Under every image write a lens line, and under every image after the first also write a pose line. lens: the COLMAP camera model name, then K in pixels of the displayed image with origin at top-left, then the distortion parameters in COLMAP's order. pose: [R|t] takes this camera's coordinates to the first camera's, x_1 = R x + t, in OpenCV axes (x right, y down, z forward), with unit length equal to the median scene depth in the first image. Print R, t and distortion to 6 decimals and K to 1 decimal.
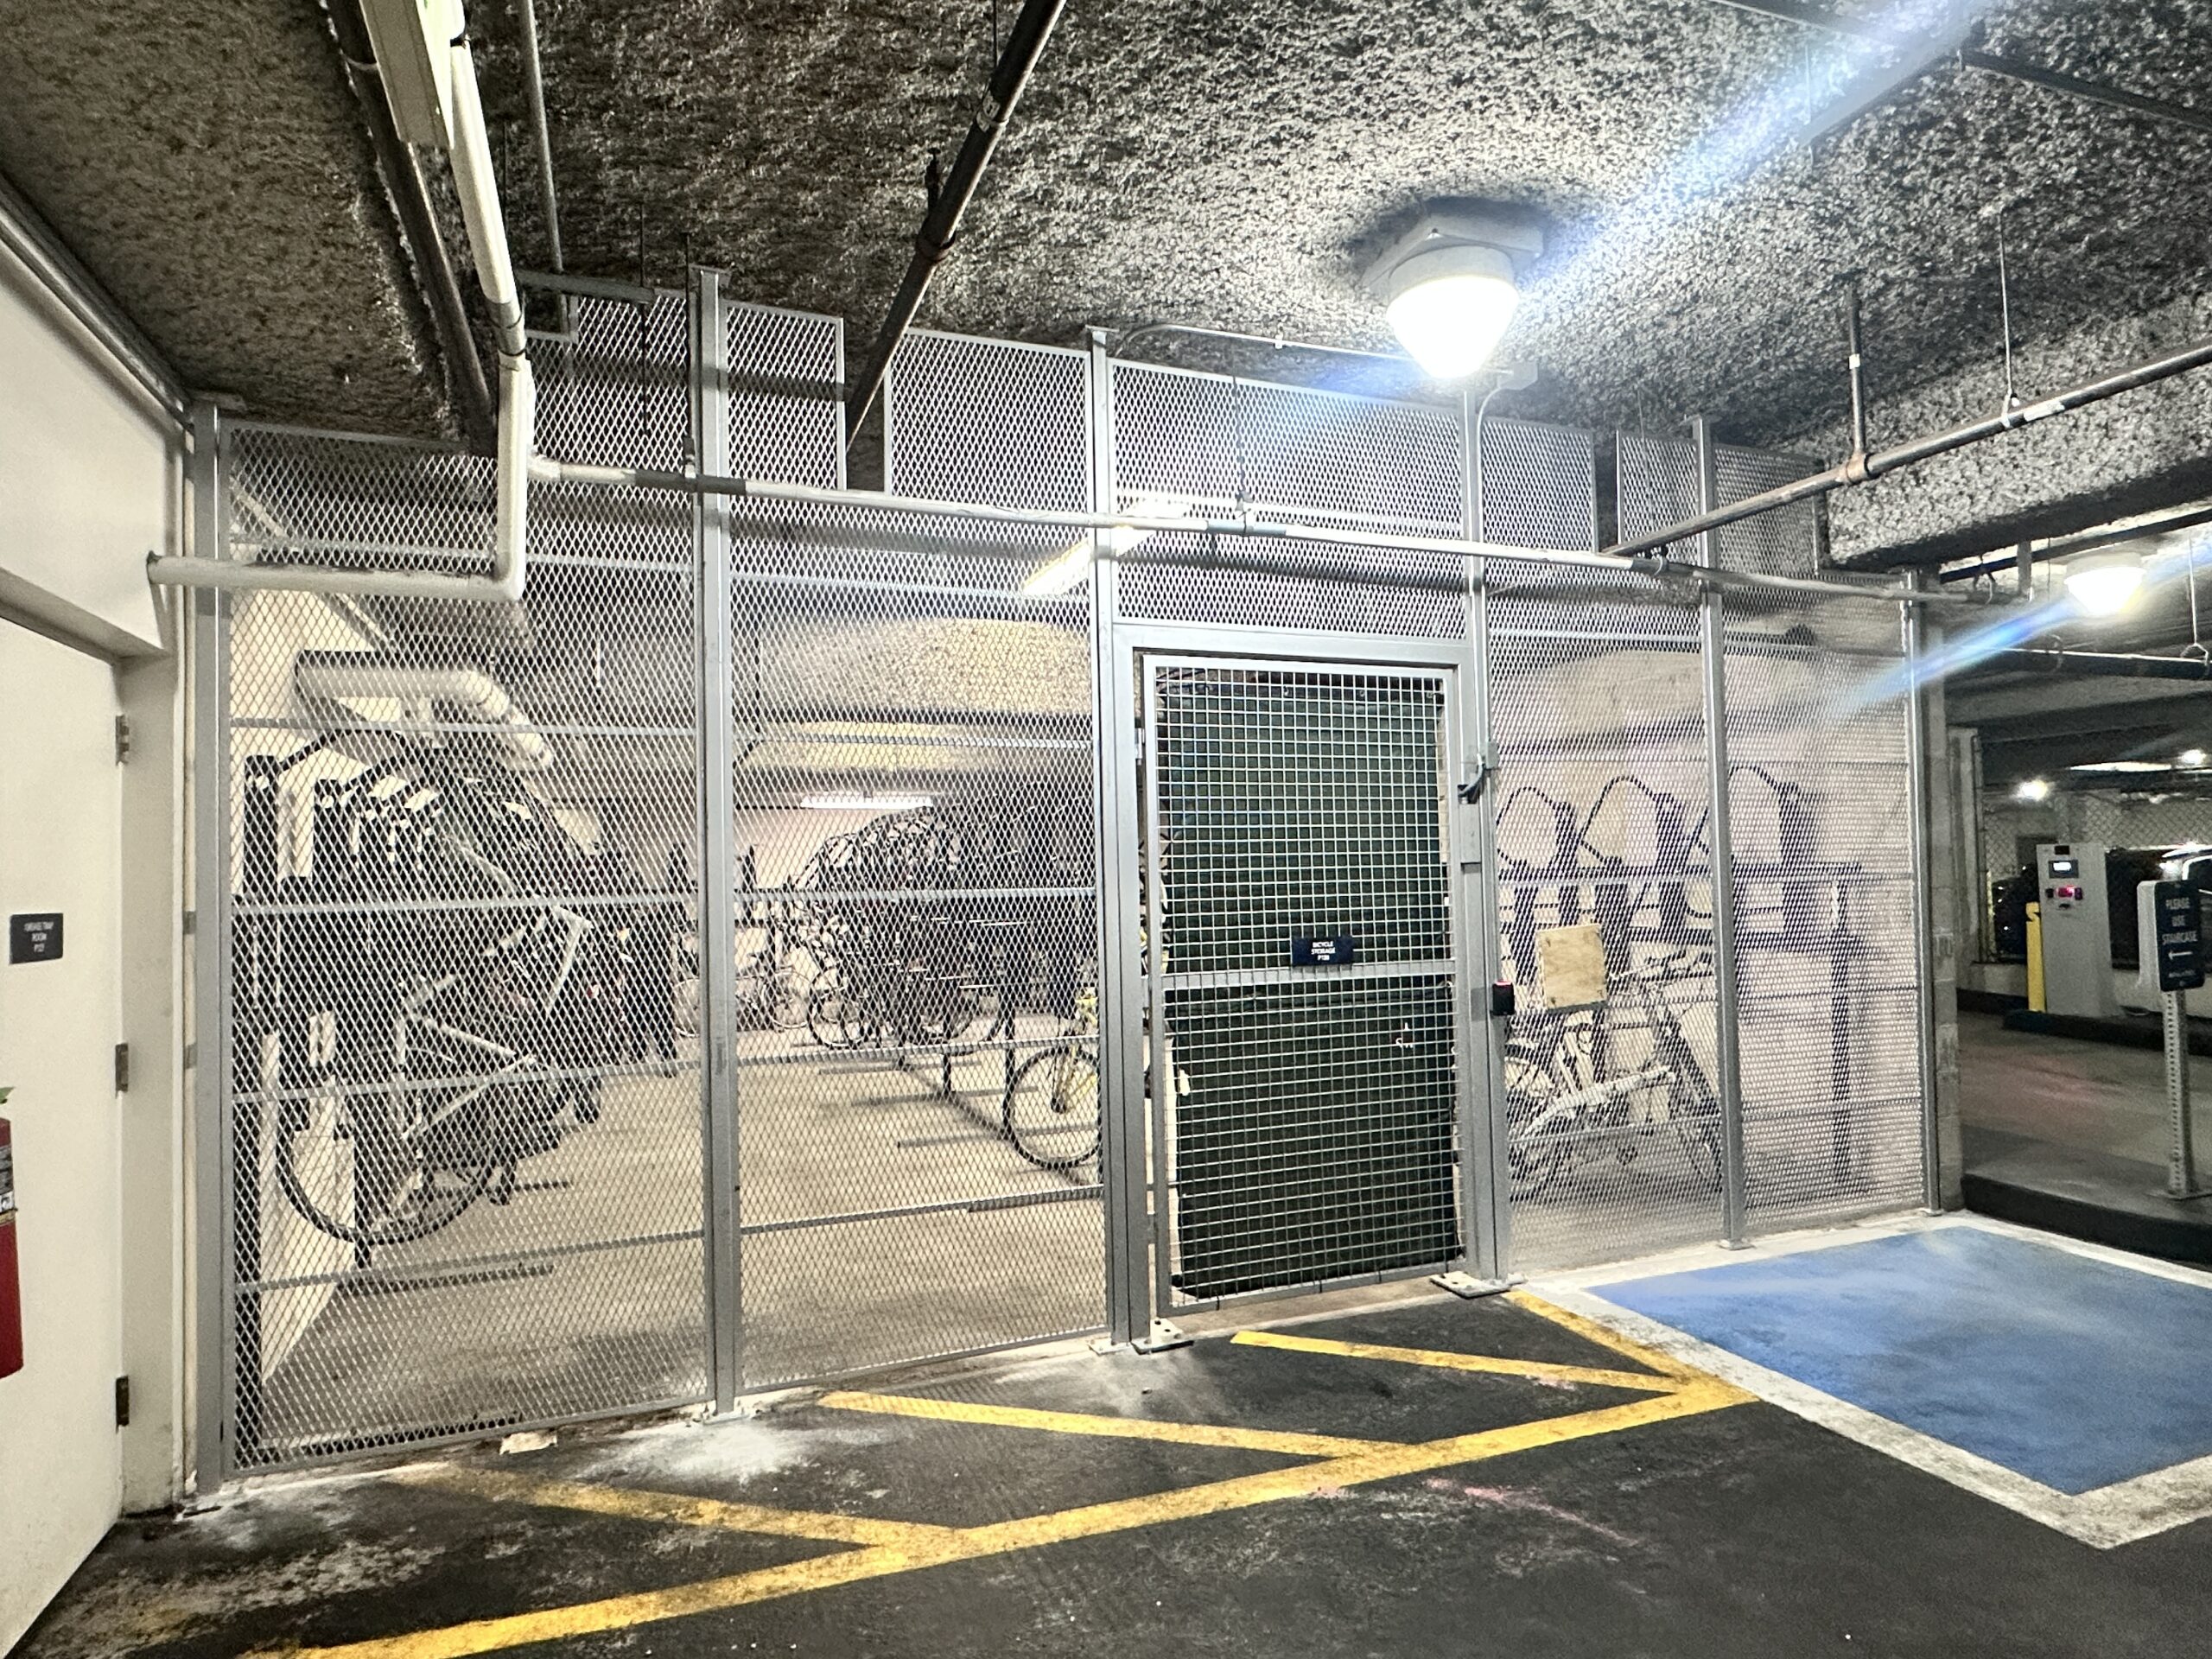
lens RADIAL K [[1283.2, 0, 1111.9], [0, 1283.2, 838.7], [0, 0, 1]] dist [-0.014561, 0.011357]
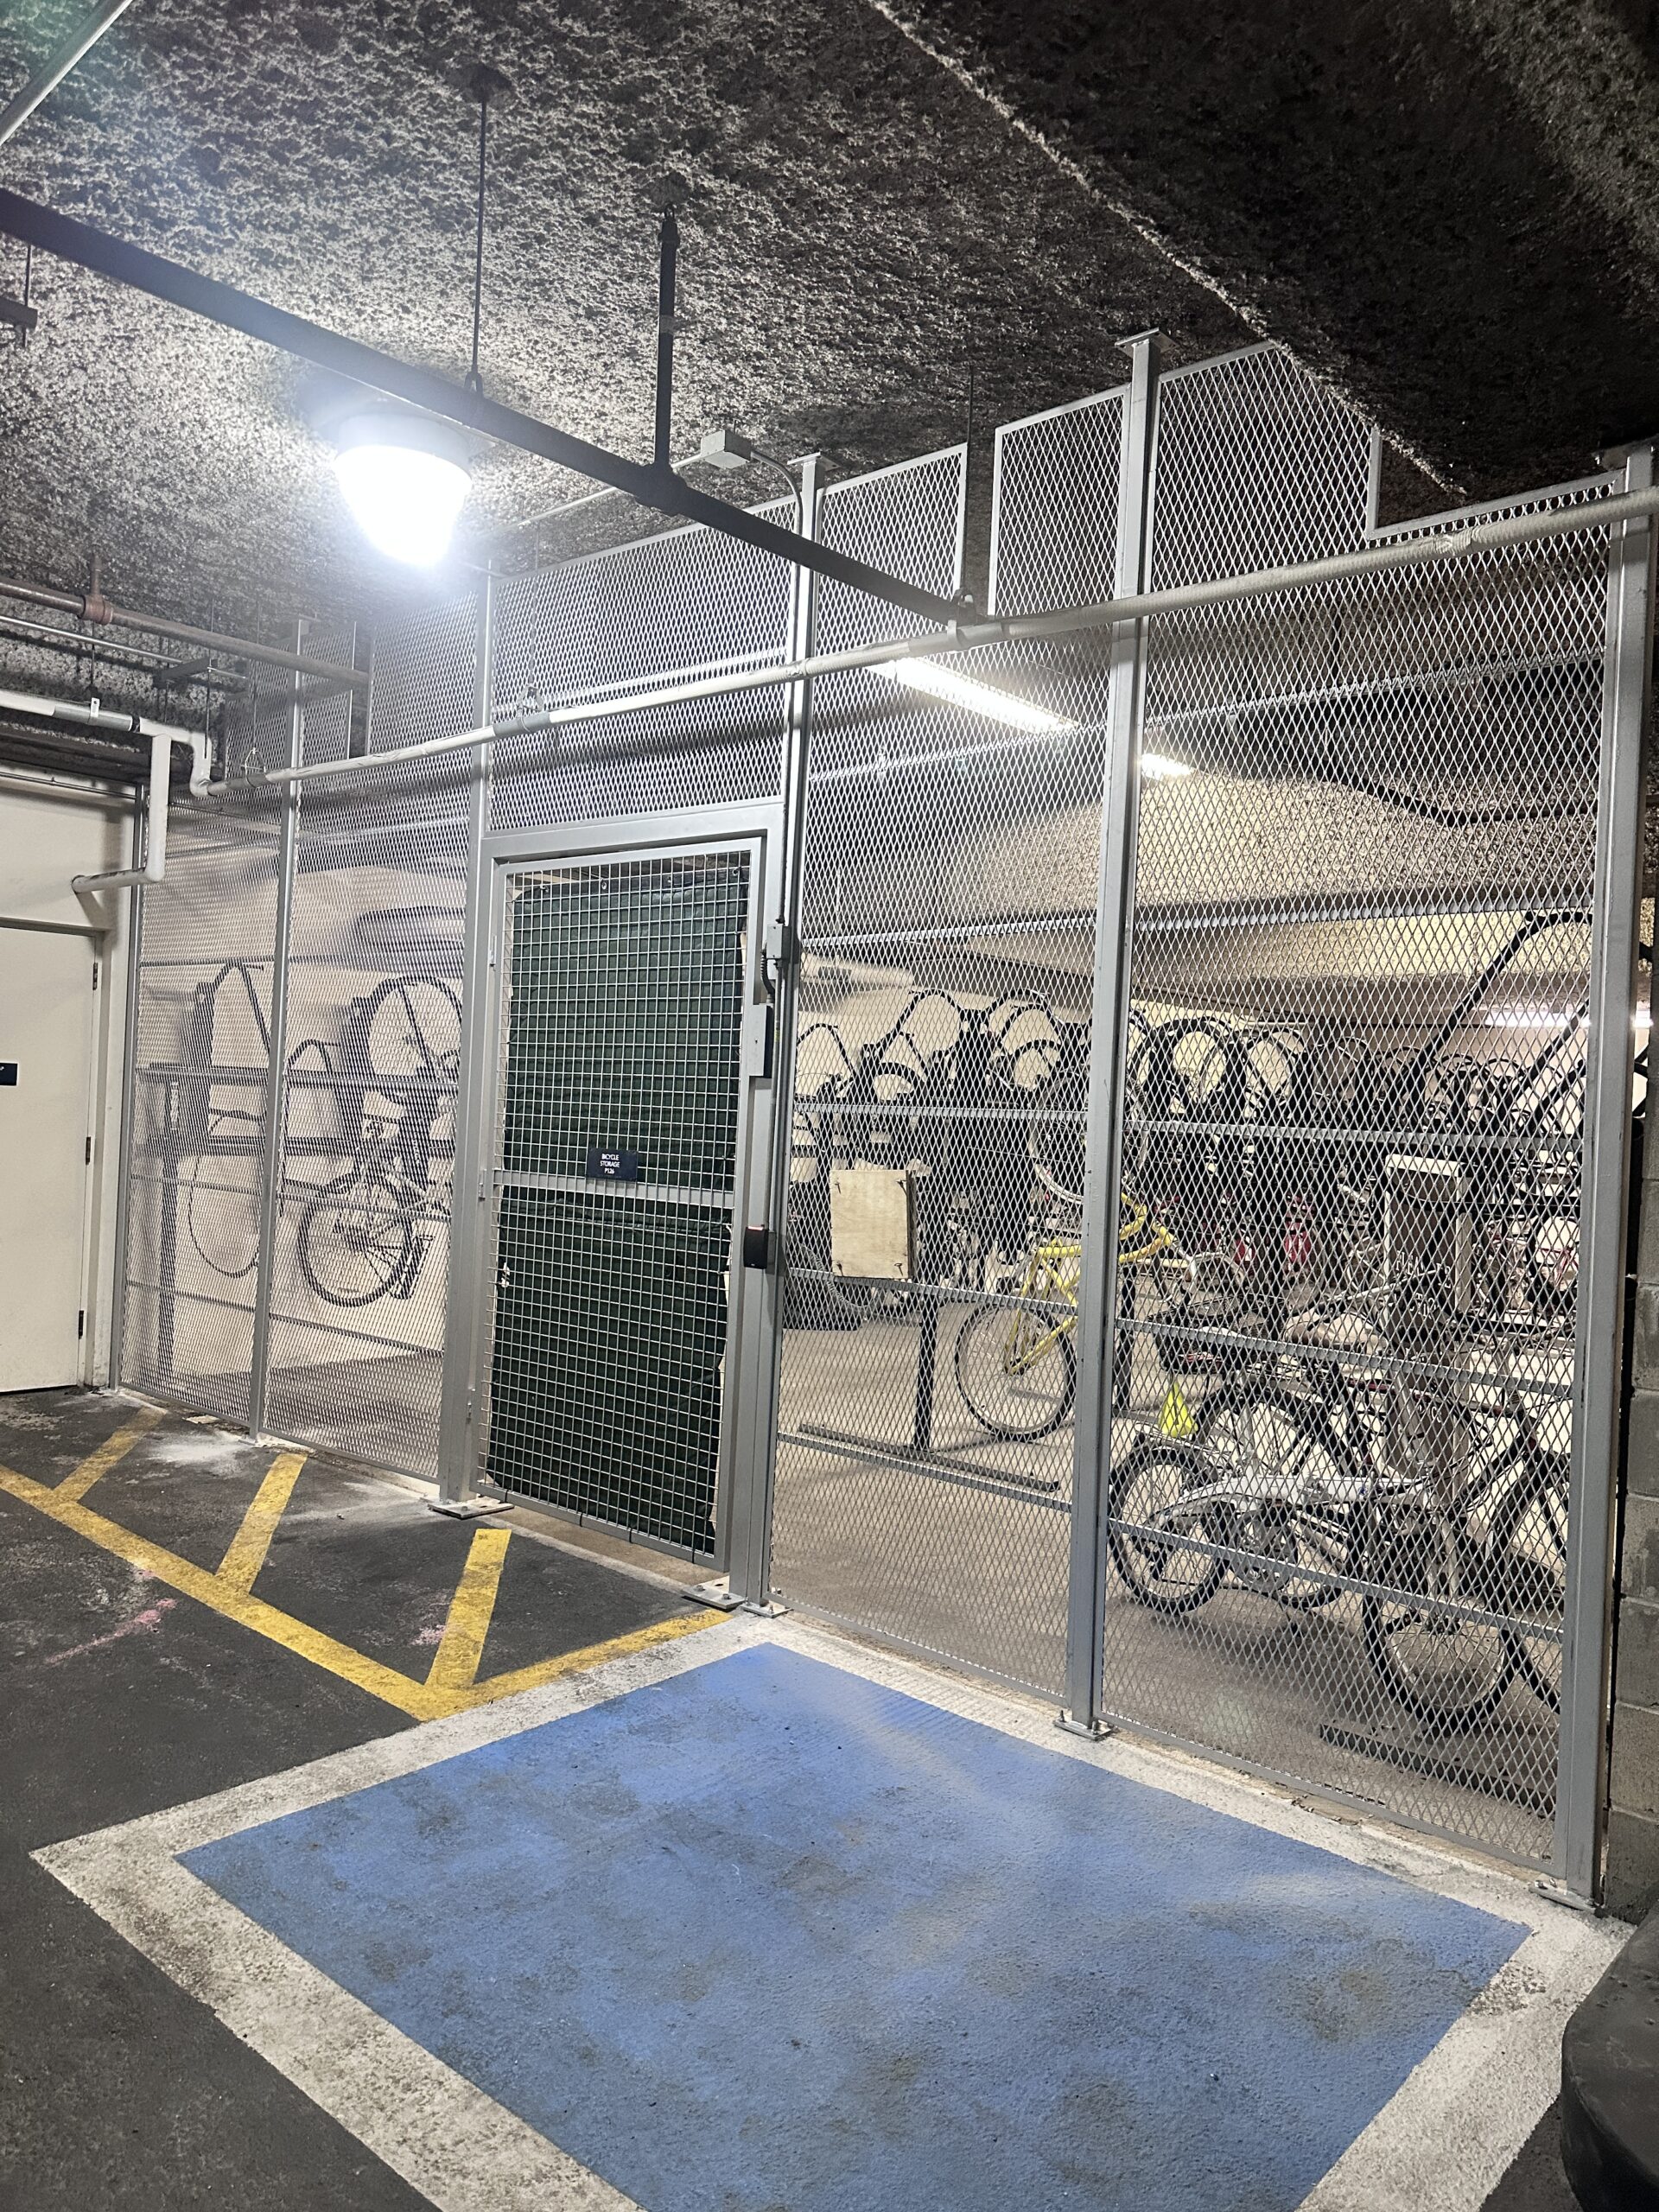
lens RADIAL K [[1560.0, 0, 830.2], [0, 1560.0, 1106.9], [0, 0, 1]] dist [0.036981, -0.024309]
pose [[0.453539, 0.043704, -0.890164, 1.300504], [-0.026119, 0.999020, 0.035741, 0.002742], [0.890853, 0.007041, 0.454236, 0.667049]]
